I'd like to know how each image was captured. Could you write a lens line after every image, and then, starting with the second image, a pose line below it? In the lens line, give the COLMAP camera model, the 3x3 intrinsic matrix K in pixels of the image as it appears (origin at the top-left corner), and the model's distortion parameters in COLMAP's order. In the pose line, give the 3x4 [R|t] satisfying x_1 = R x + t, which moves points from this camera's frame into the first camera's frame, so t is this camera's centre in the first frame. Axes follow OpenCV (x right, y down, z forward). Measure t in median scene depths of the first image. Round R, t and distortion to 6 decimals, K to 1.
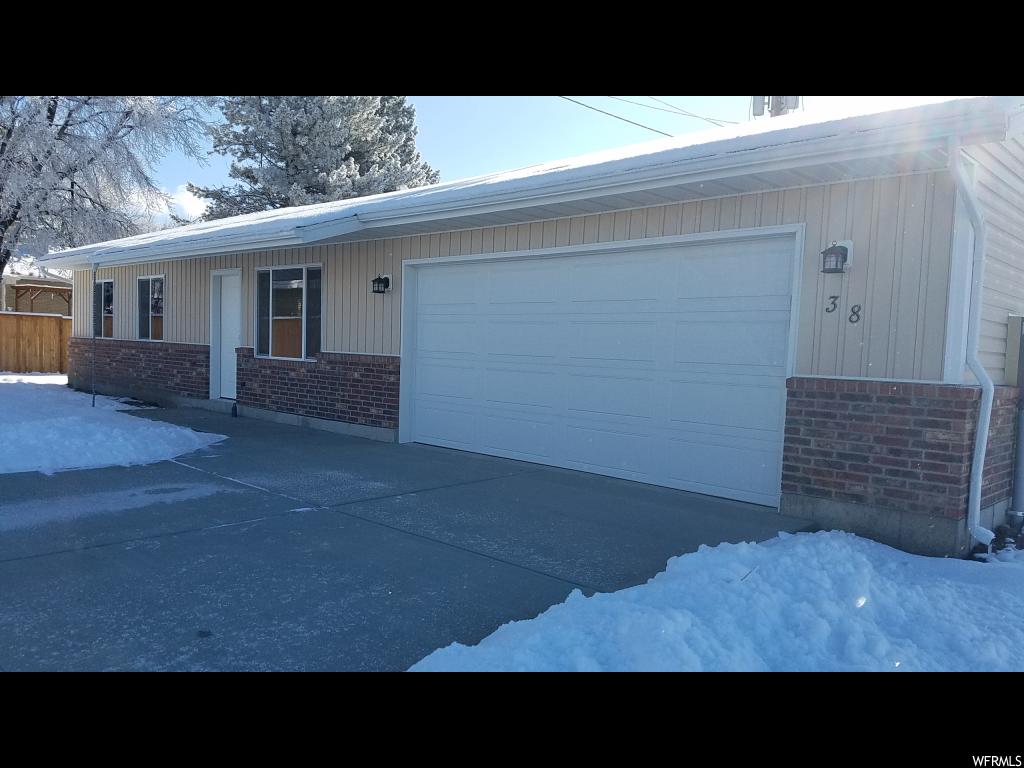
lens RADIAL K [[781.7, 0, 499.8], [0, 781.7, 402.6], [0, 0, 1]] dist [0.223243, -0.337342]
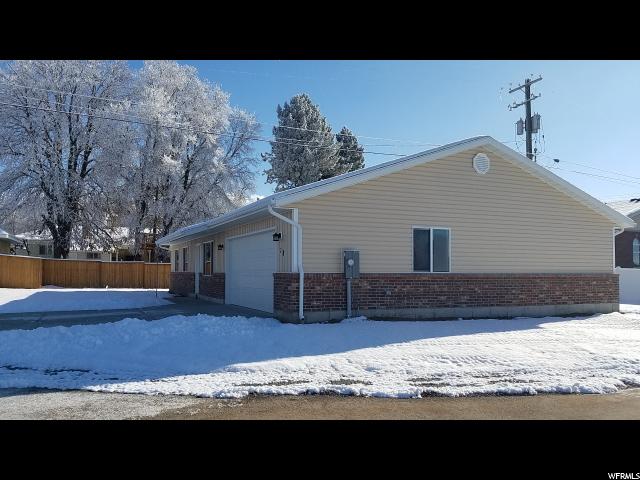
lens RADIAL K [[488.5, 0, 312.4], [0, 488.5, 251.6], [0, 0, 1]] dist [0.223243, -0.337342]
pose [[0.935000, -0.054243, -0.350475, 0.430742], [0.014156, 0.993155, -0.115945, 0.041081], [0.354365, 0.103447, 0.929368, -0.282464]]
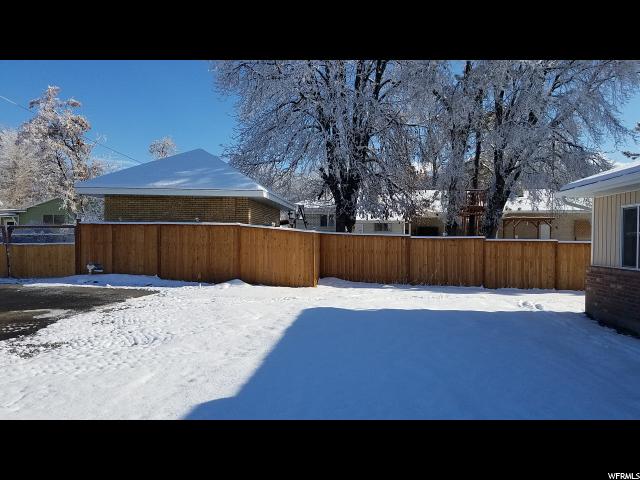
lens RADIAL K [[488.5, 0, 312.4], [0, 488.5, 251.6], [0, 0, 1]] dist [0.223243, -0.337342]
pose [[0.633871, -0.024168, -0.773061, -0.261065], [-0.029696, 0.998014, -0.055550, -0.051655], [0.772868, 0.058169, 0.631895, 0.345881]]
